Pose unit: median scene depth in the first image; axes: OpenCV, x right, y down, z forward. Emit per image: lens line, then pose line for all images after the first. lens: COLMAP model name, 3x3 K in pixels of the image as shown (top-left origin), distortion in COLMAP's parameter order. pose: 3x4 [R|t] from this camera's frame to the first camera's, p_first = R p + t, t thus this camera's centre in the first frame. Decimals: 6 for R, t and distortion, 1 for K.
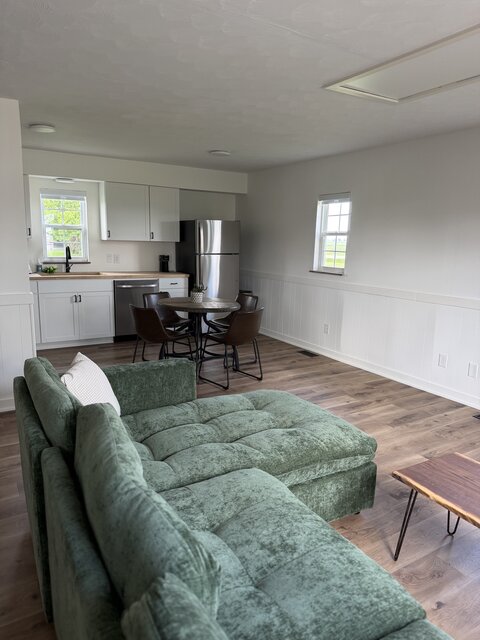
lens RADIAL K [[442.8, 0, 240.0], [0, 442.8, 320.0], [0, 0, 1]] dist [0.075661, -0.000726]
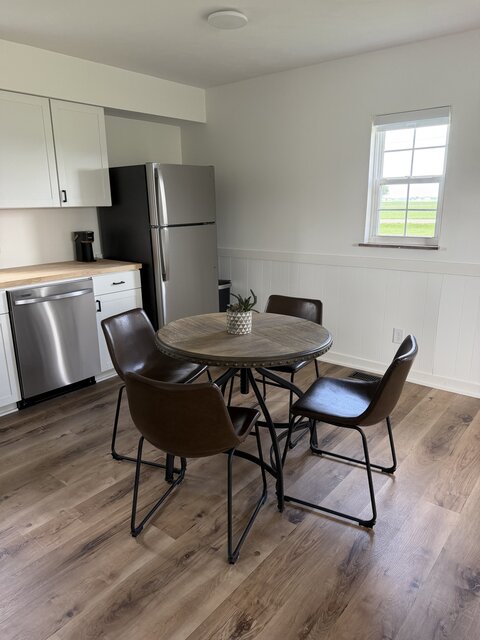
lens RADIAL K [[449.8, 0, 240.0], [0, 449.8, 320.0], [0, 0, 1]] dist [0.000536, -0.004635]
pose [[0.942476, -0.120099, 0.311953, -0.195389], [0.097207, 0.991367, 0.087985, -0.074779], [-0.319827, -0.052599, 0.946015, 0.445737]]
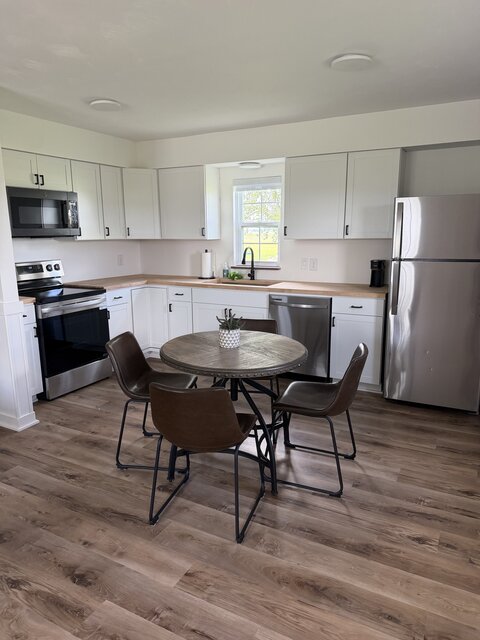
lens RADIAL K [[454.5, 0, 240.0], [0, 454.5, 320.0], [0, 0, 1]] dist [0.010312, -0.005319]
pose [[0.506650, 0.135453, -0.851445, 0.318198], [-0.139969, 0.987402, 0.073794, -0.093163], [0.850714, 0.081788, 0.519226, 0.569796]]
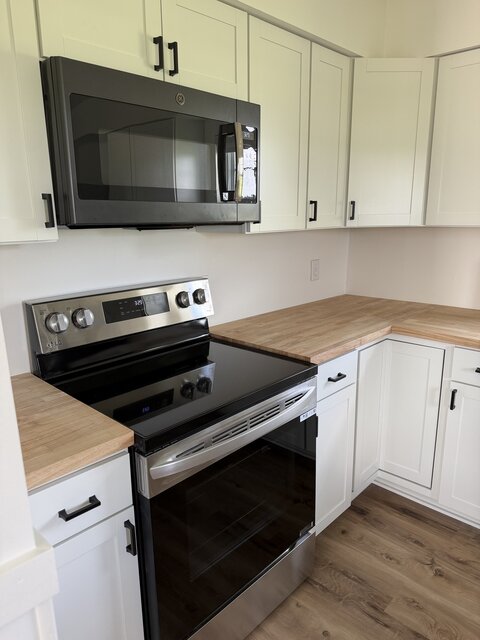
lens RADIAL K [[449.8, 0, 240.0], [0, 449.8, 320.0], [0, 0, 1]] dist [0.000536, -0.004635]
pose [[0.257168, 0.193343, -0.946828, -0.185939], [-0.164669, 0.974219, 0.154210, -0.118783], [0.952234, 0.116255, 0.282376, 0.637470]]
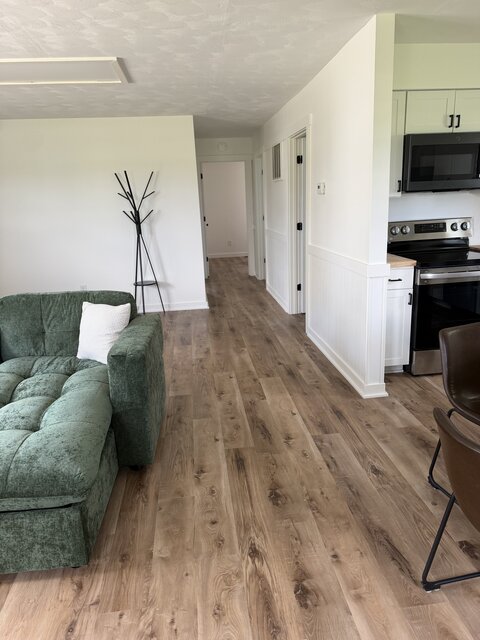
lens RADIAL K [[454.5, 0, 240.0], [0, 454.5, 320.0], [0, 0, 1]] dist [0.010312, -0.005319]
pose [[-0.419829, 0.229305, -0.878159, 0.236024], [-0.141572, 0.939169, 0.312919, -0.113775], [0.896494, 0.255695, -0.361828, 0.680047]]
